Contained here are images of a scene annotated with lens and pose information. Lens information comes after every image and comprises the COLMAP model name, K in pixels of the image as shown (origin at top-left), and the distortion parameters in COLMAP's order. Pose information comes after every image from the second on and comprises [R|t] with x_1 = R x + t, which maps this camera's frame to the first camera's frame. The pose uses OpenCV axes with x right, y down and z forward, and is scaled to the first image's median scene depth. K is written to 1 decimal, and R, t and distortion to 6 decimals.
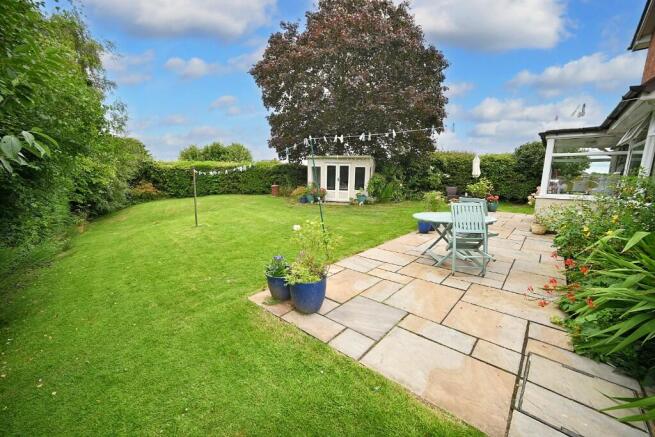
lens RADIAL K [[258.4, 0, 325.3], [0, 258.4, 218.6], [0, 0, 1]] dist [-0.001368, -0.000142]
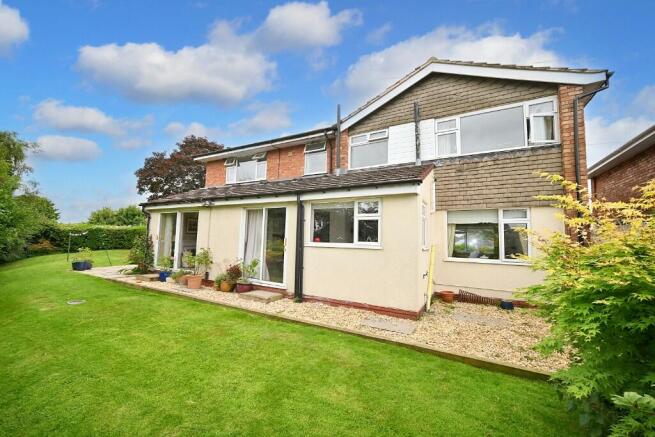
lens RADIAL K [[258.4, 0, 325.3], [0, 258.4, 218.6], [0, 0, 1]] dist [-0.001368, -0.000142]
pose [[0.976683, 0.021498, 0.213608, 0.595791], [0.028566, 0.973114, -0.228547, 0.131578], [-0.212778, 0.229320, 0.949810, -0.815506]]
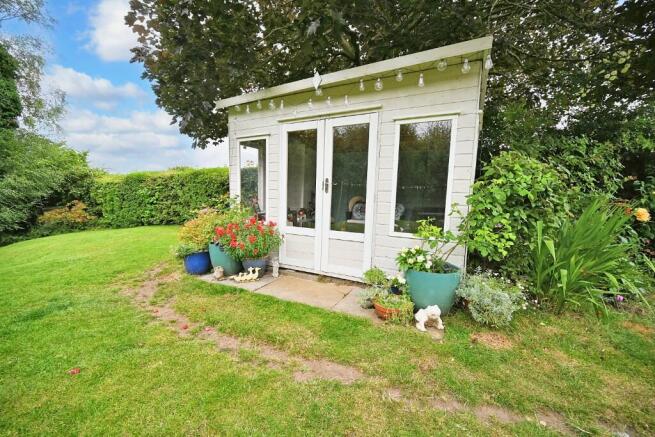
lens RADIAL K [[258.4, 0, 325.3], [0, 258.4, 218.6], [0, 0, 1]] dist [-0.001368, -0.000142]
pose [[0.979692, 0.030641, -0.198153, 0.095986], [-0.054726, 0.991595, -0.117238, -0.091218], [0.192895, 0.125701, 0.973134, 0.753904]]
